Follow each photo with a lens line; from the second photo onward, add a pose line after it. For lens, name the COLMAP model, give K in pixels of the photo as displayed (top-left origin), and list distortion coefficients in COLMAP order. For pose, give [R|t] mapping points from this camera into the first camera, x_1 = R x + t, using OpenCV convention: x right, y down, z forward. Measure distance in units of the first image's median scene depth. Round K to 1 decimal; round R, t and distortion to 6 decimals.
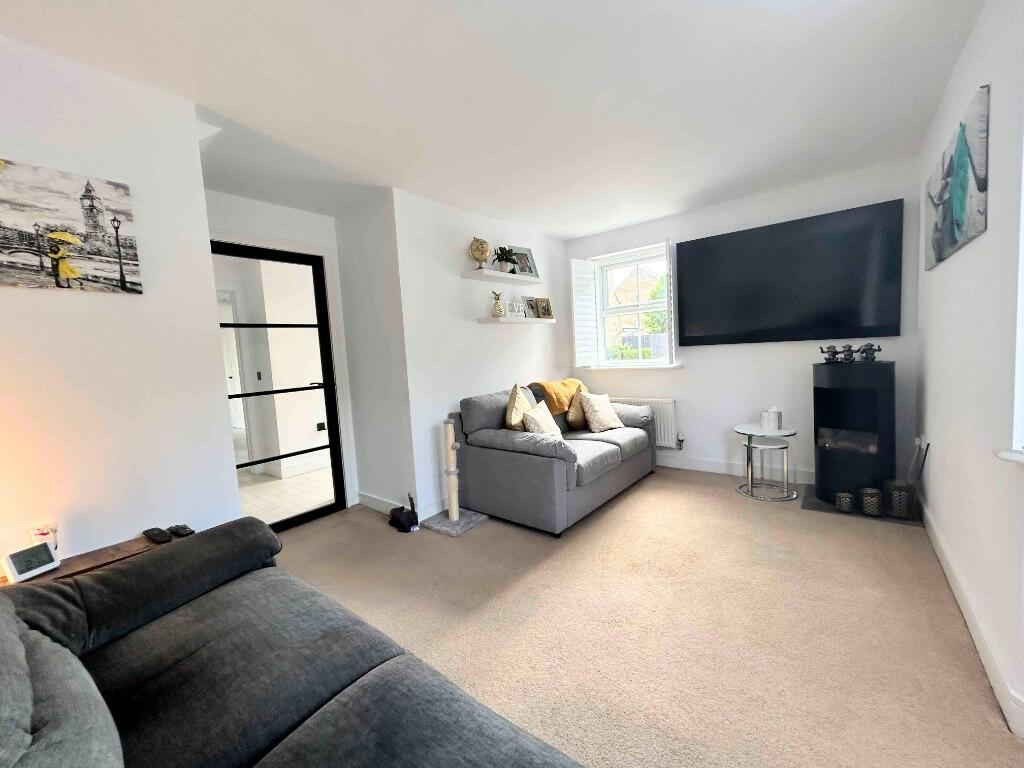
lens RADIAL K [[409.4, 0, 514.8], [0, 409.4, 389.7], [0, 0, 1]] dist [-0.019882, -0.000119]
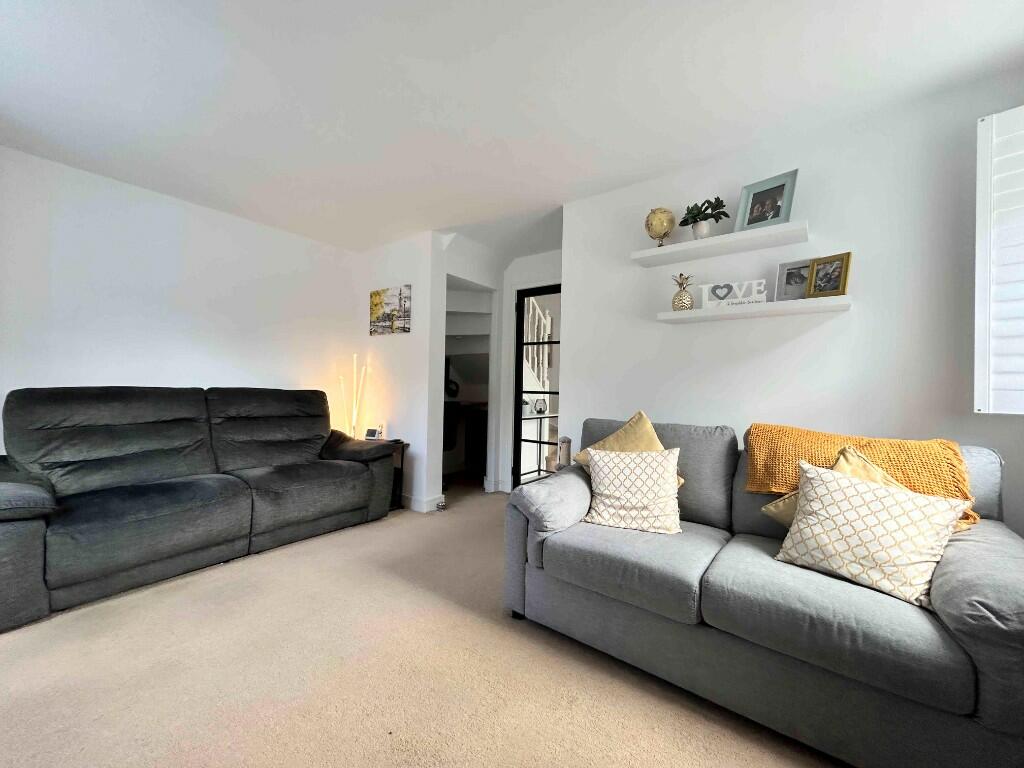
lens RADIAL K [[409.4, 0, 513.7], [0, 409.4, 379.6], [0, 0, 1]] dist [-0.019882, -0.000119]
pose [[0.016918, 0.057927, -0.998177, 1.158021], [-0.102467, 0.993165, 0.055900, -0.145567], [0.994593, 0.101334, 0.022738, 1.356566]]
